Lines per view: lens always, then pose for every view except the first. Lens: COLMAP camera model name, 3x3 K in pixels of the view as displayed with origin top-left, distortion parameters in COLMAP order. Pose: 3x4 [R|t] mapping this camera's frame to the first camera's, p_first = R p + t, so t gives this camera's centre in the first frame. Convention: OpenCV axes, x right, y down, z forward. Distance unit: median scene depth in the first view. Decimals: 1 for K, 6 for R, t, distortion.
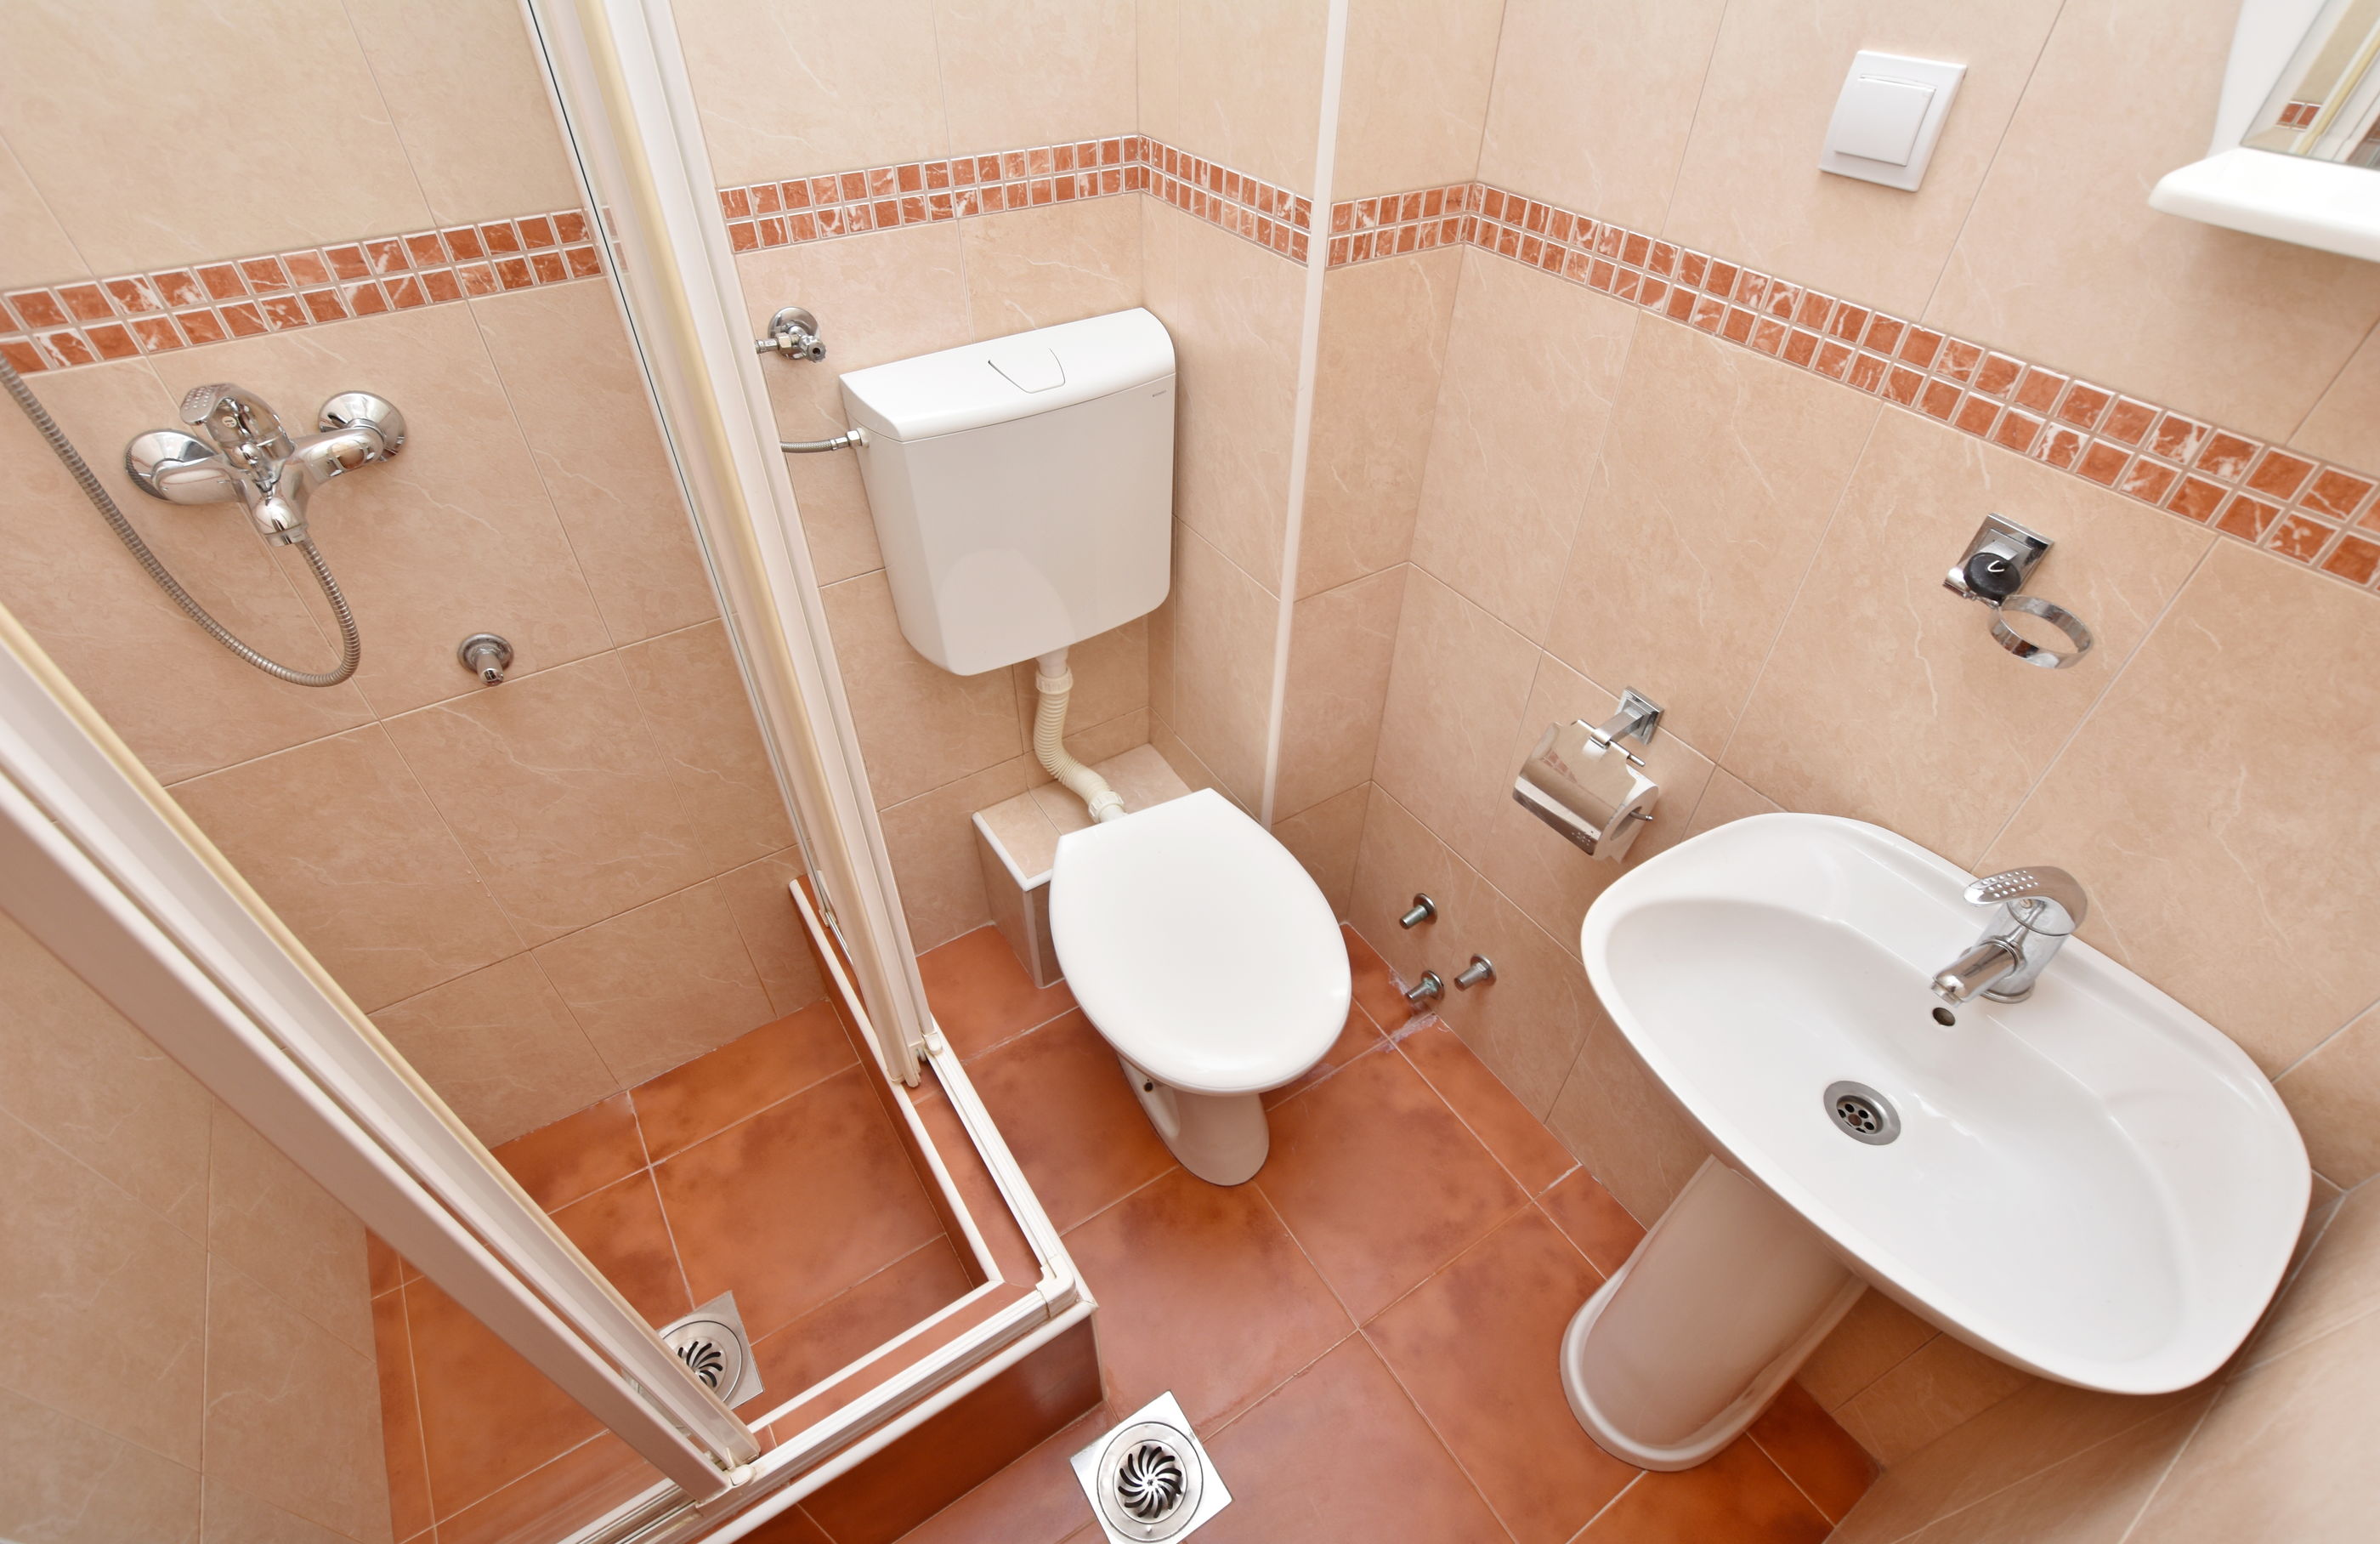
lens RADIAL K [[1037.2, 0, 1189.9], [0, 1037.2, 777.2], [0, 0, 1]] dist [-0.026191, 0.002501]
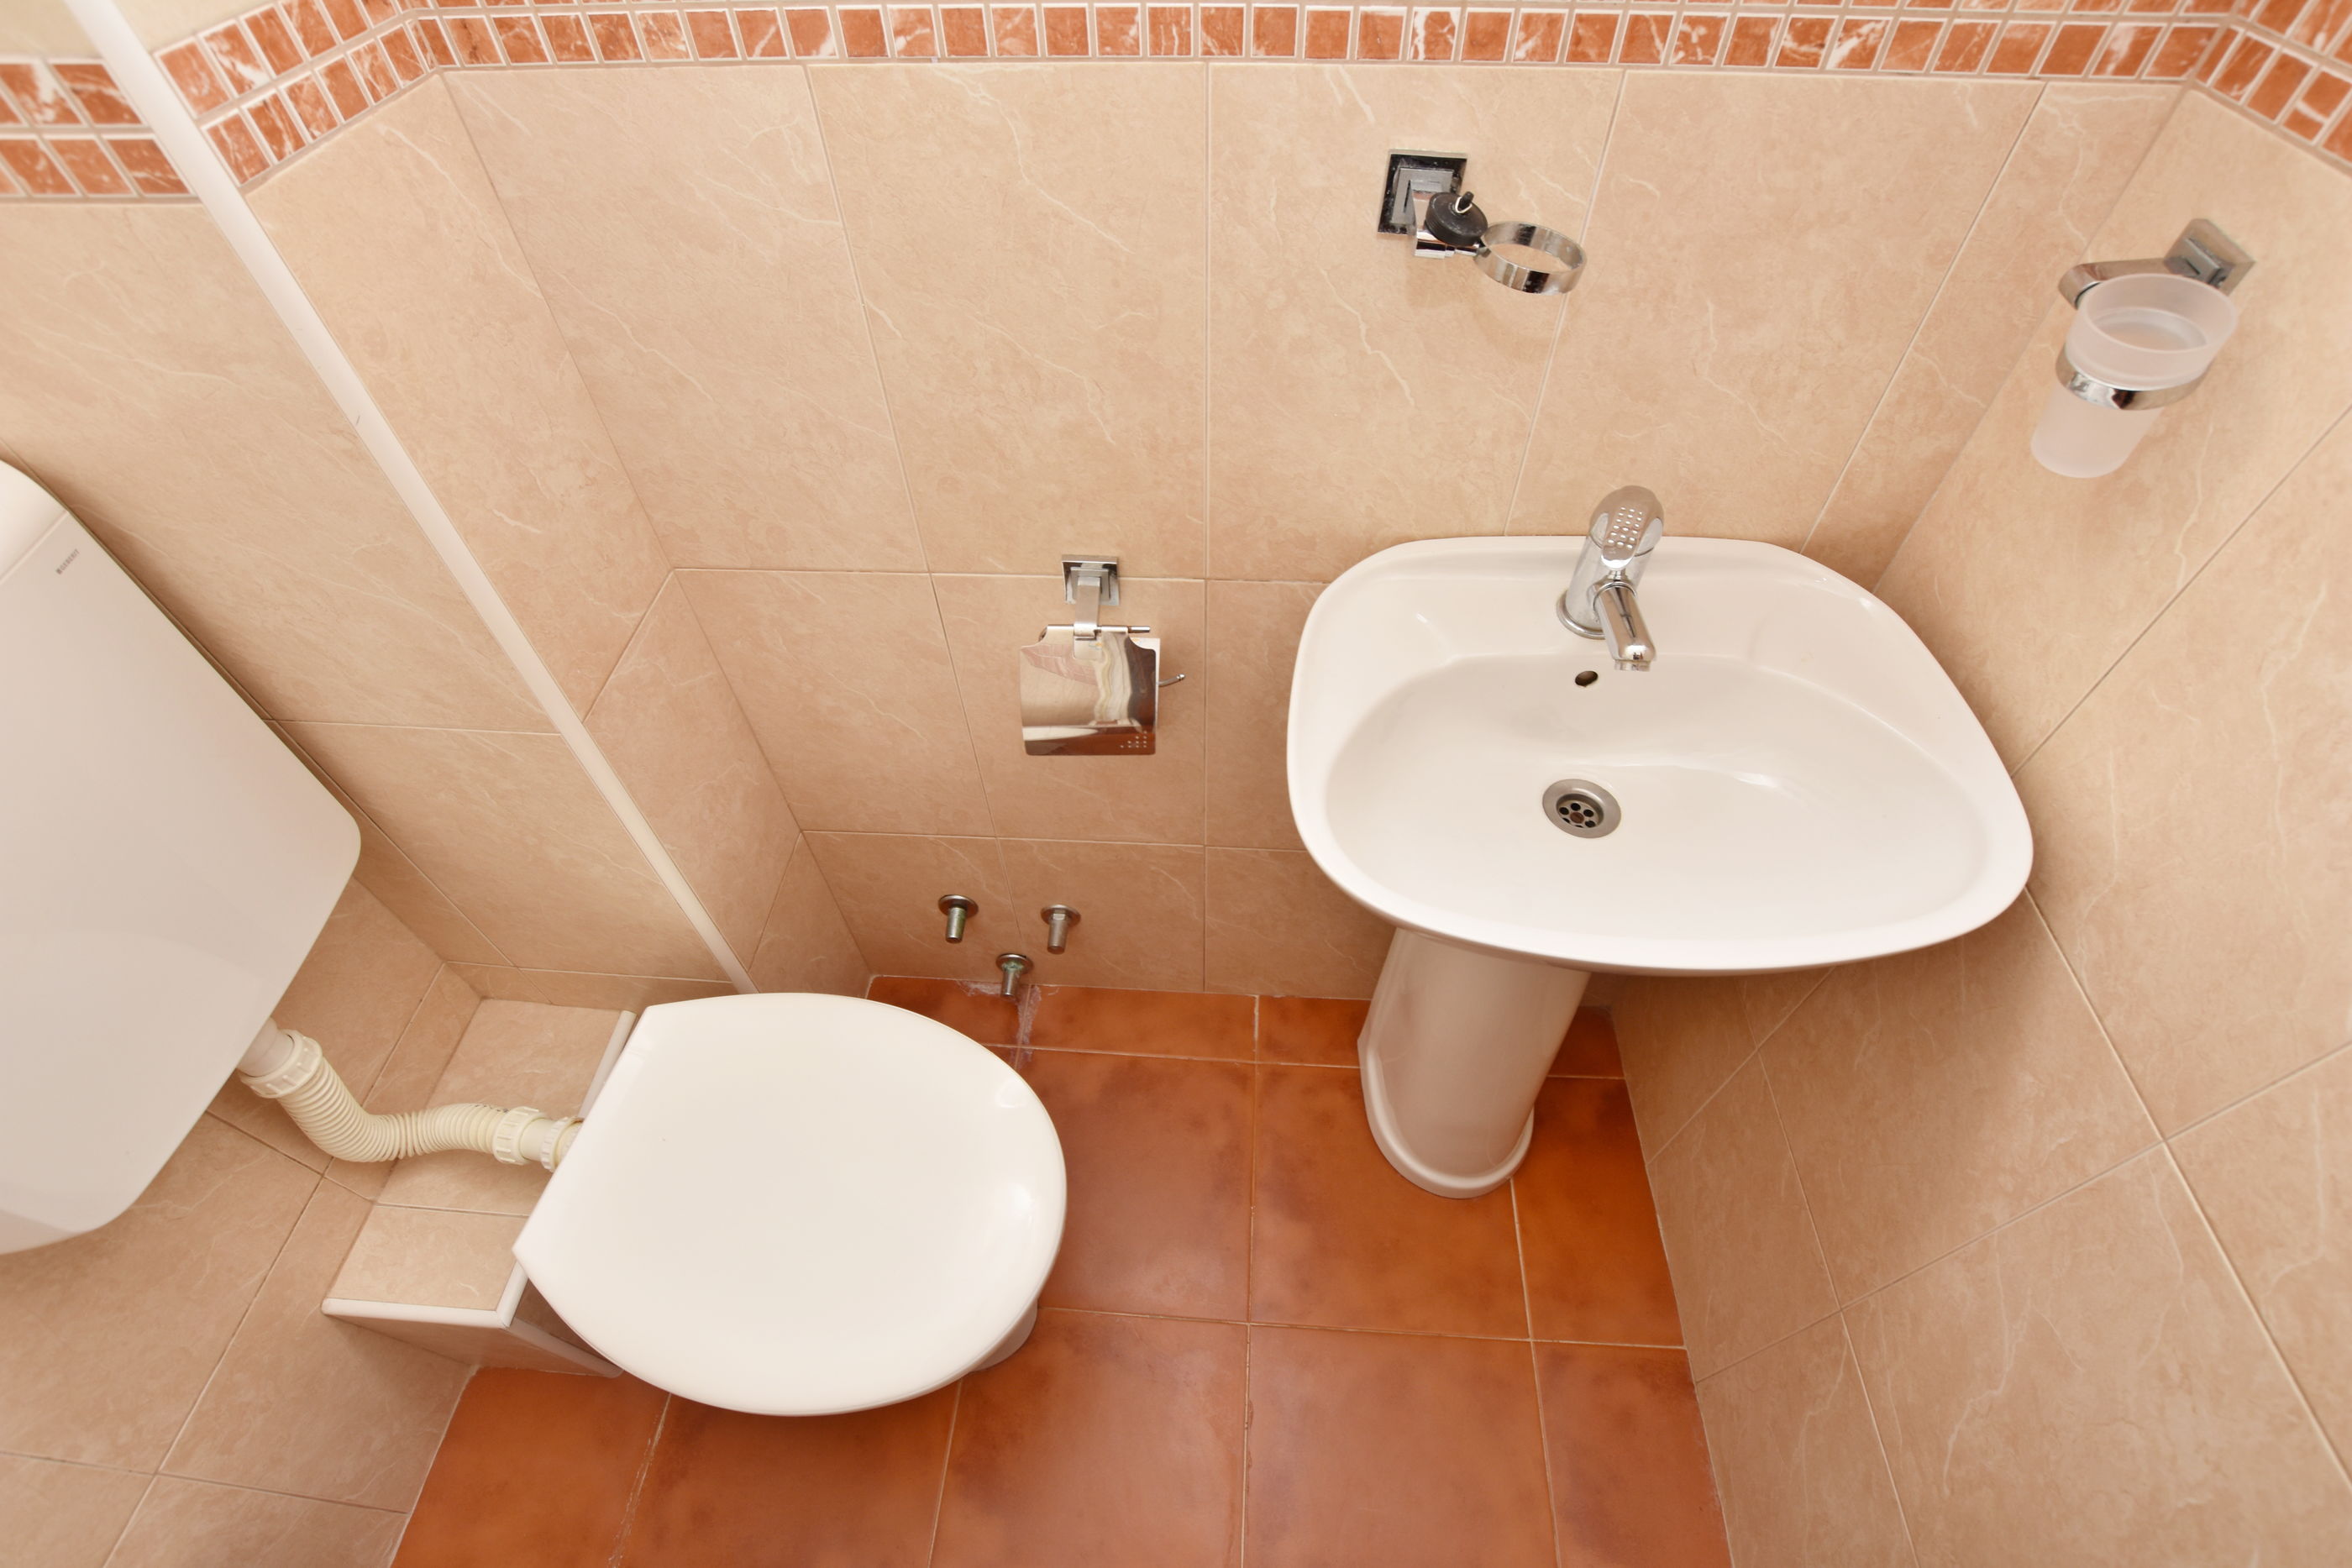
lens RADIAL K [[1035.5, 0, 1176.8], [0, 1035.5, 783.2], [0, 0, 1]] dist [-0.033981, 0.004219]
pose [[0.595131, -0.632040, 0.496331, -0.021791], [0.562373, 0.768734, 0.304605, -0.161928], [-0.574069, 0.097844, 0.812940, 0.369760]]
